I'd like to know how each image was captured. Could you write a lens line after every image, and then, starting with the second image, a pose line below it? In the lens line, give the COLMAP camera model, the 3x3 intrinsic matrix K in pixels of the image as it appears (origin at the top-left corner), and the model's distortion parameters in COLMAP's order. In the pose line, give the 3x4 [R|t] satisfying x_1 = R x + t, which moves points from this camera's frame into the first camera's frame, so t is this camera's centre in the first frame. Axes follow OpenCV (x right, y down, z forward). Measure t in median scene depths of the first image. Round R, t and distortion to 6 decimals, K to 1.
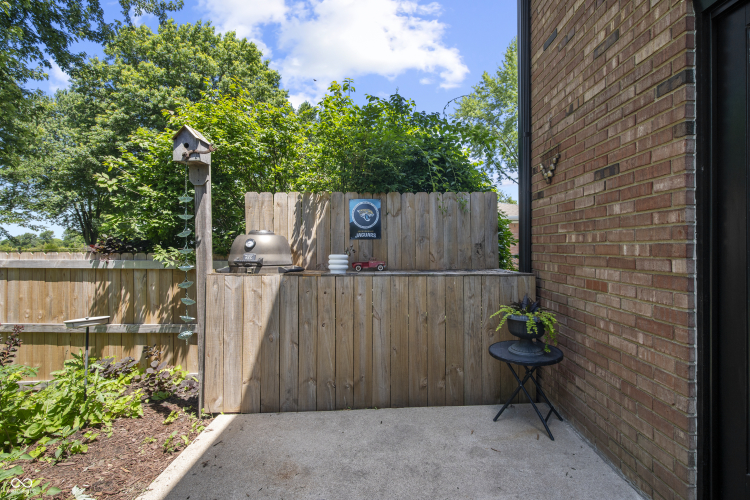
lens RADIAL K [[350.2, 0, 377.2], [0, 350.2, 245.2], [0, 0, 1]] dist [-0.002746, -0.000204]
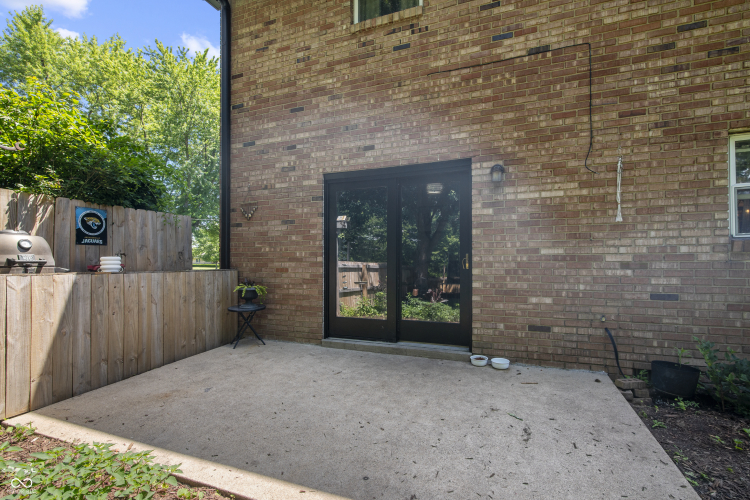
lens RADIAL K [[348.4, 0, 380.0], [0, 348.4, 252.0], [0, 0, 1]] dist [-0.002321, -0.000187]
pose [[0.340865, 0.027735, 0.939703, -0.987806], [-0.002074, 0.999584, -0.028750, 0.046136], [-0.940110, 0.007851, 0.340781, -0.291884]]
